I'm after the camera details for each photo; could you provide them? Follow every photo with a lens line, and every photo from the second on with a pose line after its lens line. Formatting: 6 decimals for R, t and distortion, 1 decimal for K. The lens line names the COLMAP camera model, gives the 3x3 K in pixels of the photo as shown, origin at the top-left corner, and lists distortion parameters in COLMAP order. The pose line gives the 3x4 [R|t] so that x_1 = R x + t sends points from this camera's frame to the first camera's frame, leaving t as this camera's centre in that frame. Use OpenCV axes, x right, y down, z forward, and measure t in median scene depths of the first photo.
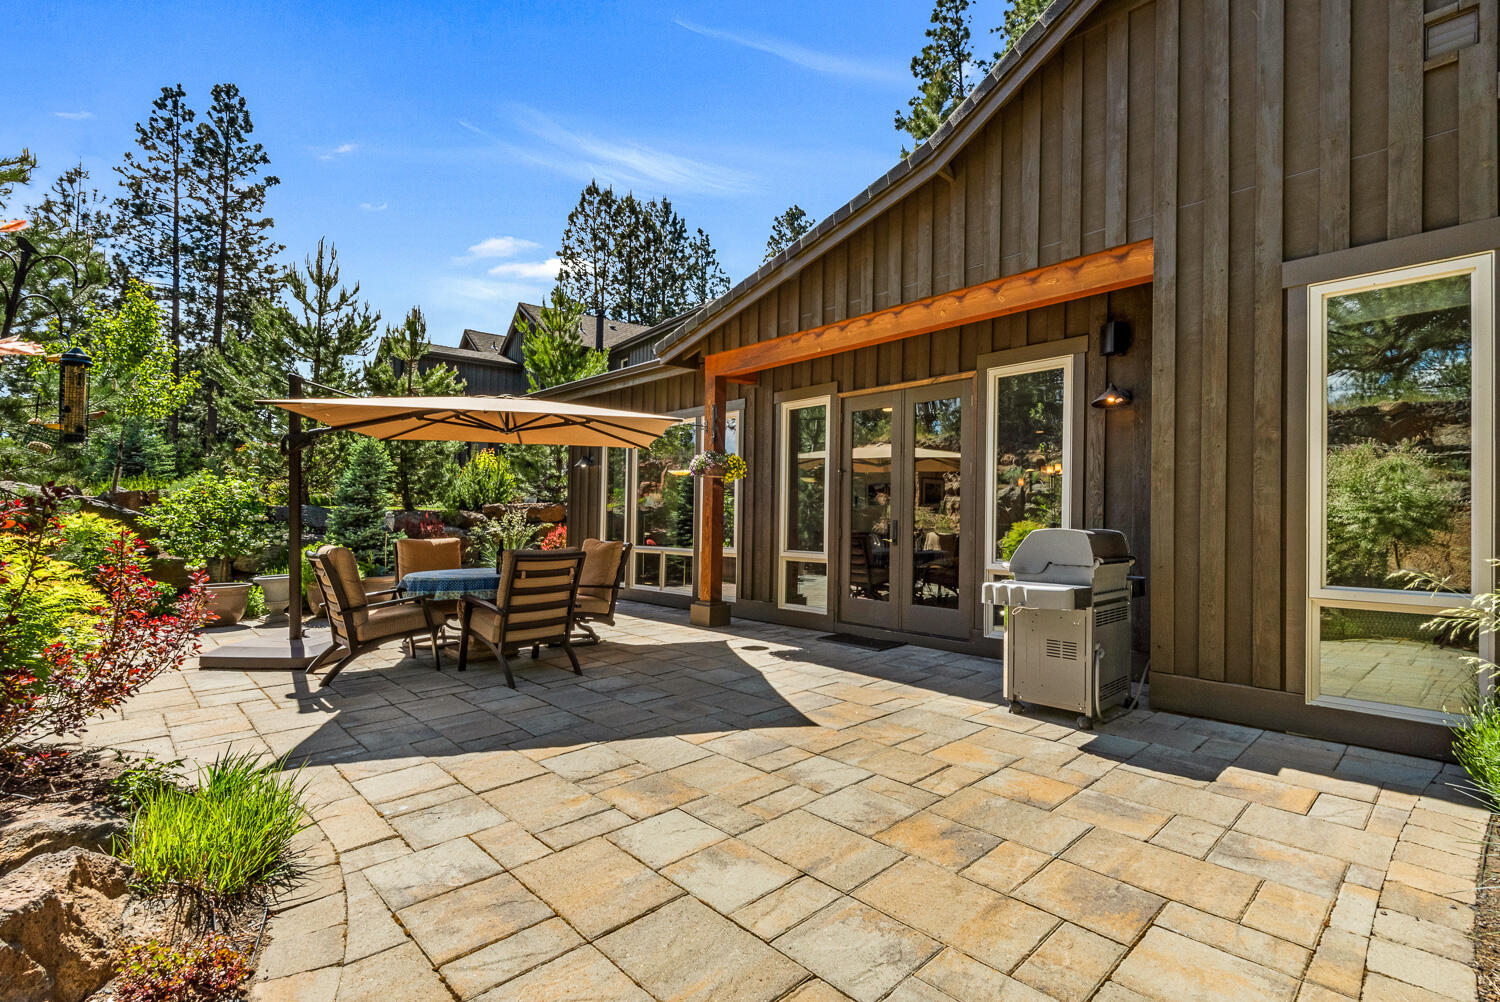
lens RADIAL K [[688.7, 0, 750.0], [0, 688.7, 501.0], [0, 0, 1]] dist [0.029135, -0.018566]
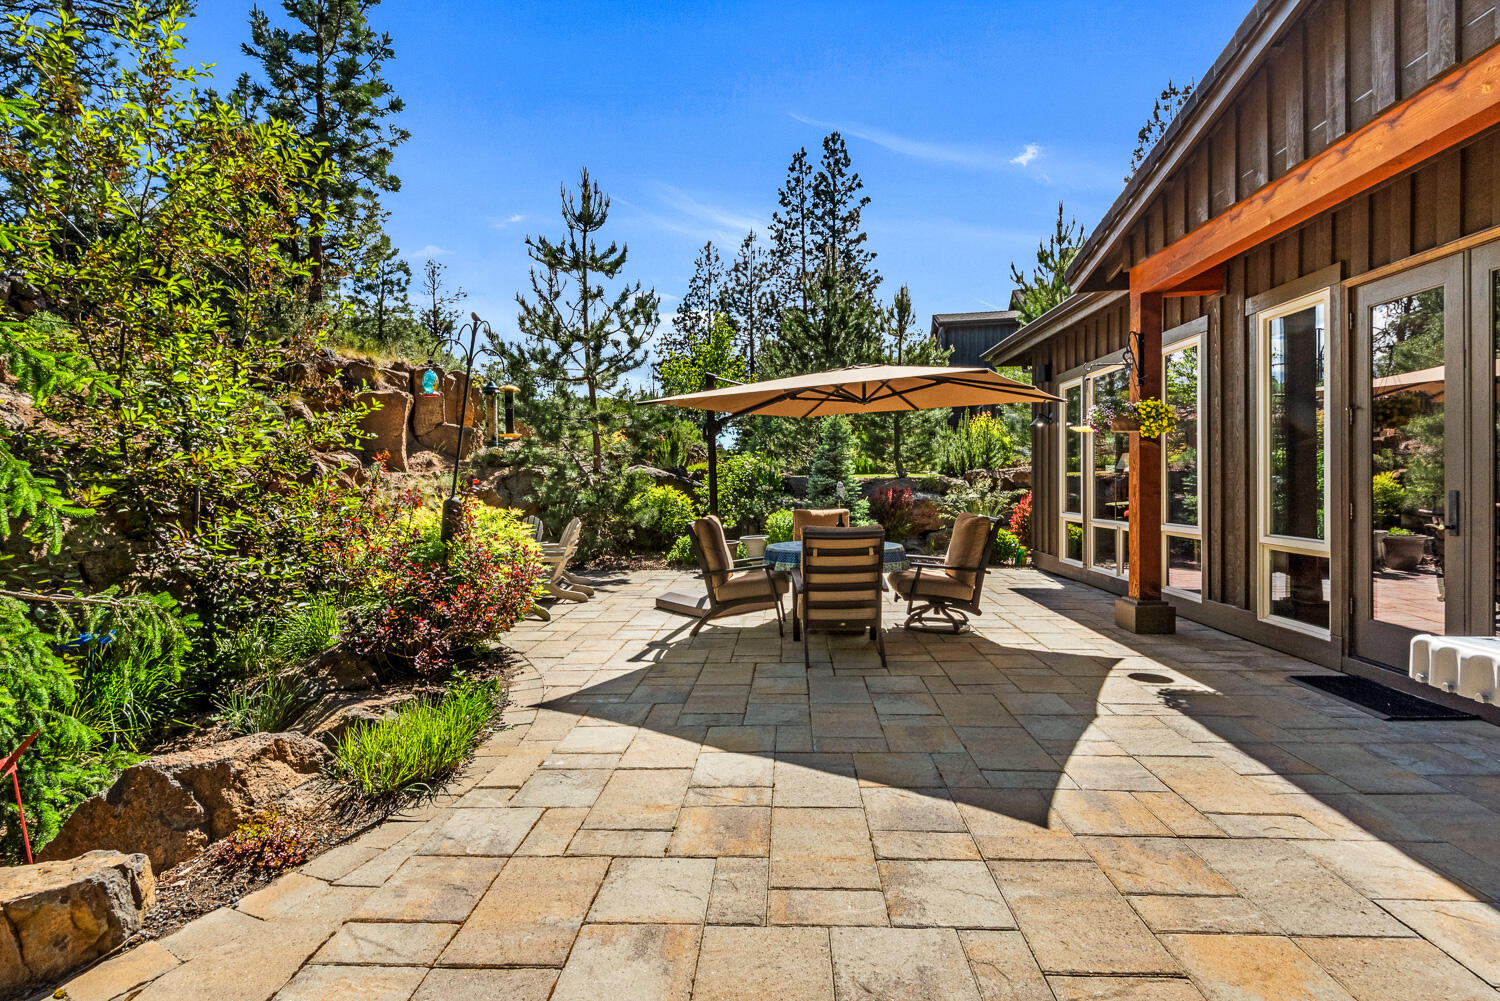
lens RADIAL K [[690.2, 0, 751.4], [0, 690.2, 474.8], [0, 0, 1]] dist [0.031500, -0.021128]
pose [[0.686285, -0.021216, -0.727023, 0.162622], [0.033920, 0.999420, 0.002855, -0.003482], [0.726541, -0.026620, 0.686607, 0.145995]]
